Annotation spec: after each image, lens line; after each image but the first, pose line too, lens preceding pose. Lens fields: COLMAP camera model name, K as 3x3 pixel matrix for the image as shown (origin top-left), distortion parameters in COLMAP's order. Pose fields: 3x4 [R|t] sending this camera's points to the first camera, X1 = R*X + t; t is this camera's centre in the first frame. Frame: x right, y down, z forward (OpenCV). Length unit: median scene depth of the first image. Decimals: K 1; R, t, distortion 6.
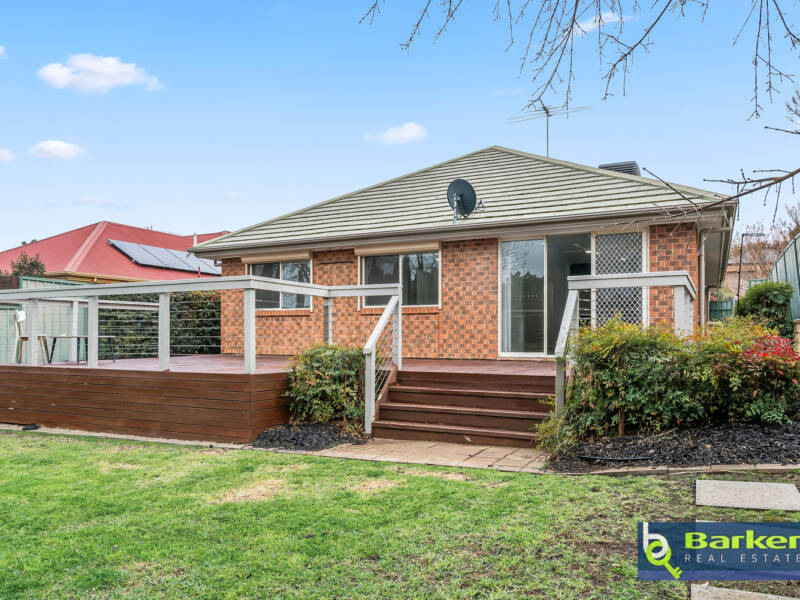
lens RADIAL K [[619.8, 0, 400.0], [0, 619.8, 300.0], [0, 0, 1]] dist [0.005459, 0.003132]
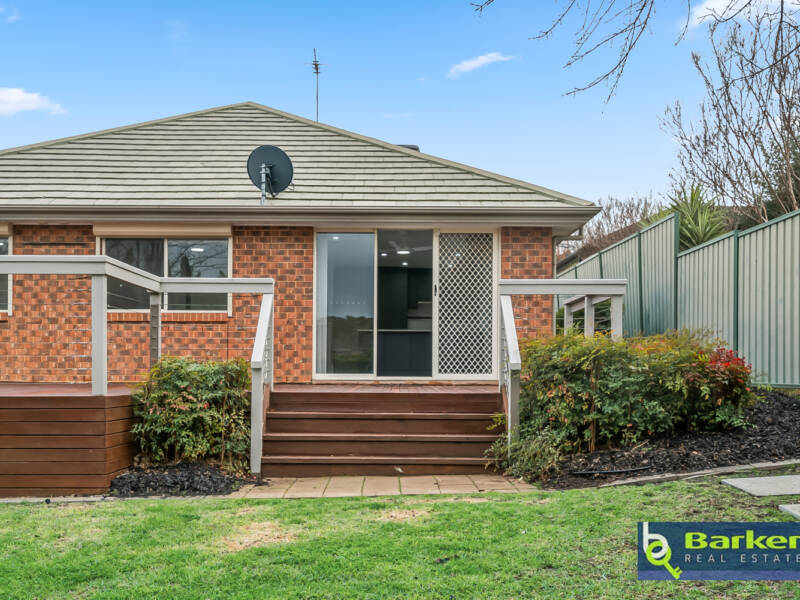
lens RADIAL K [[867.5, 0, 400.0], [0, 867.5, 300.0], [0, 0, 1]] dist [0.008425, -0.006562]
pose [[0.890973, 0.039456, 0.452338, -0.364147], [-0.032009, 0.999197, -0.024108, 0.021921], [-0.452926, 0.007001, 0.891520, -0.030784]]
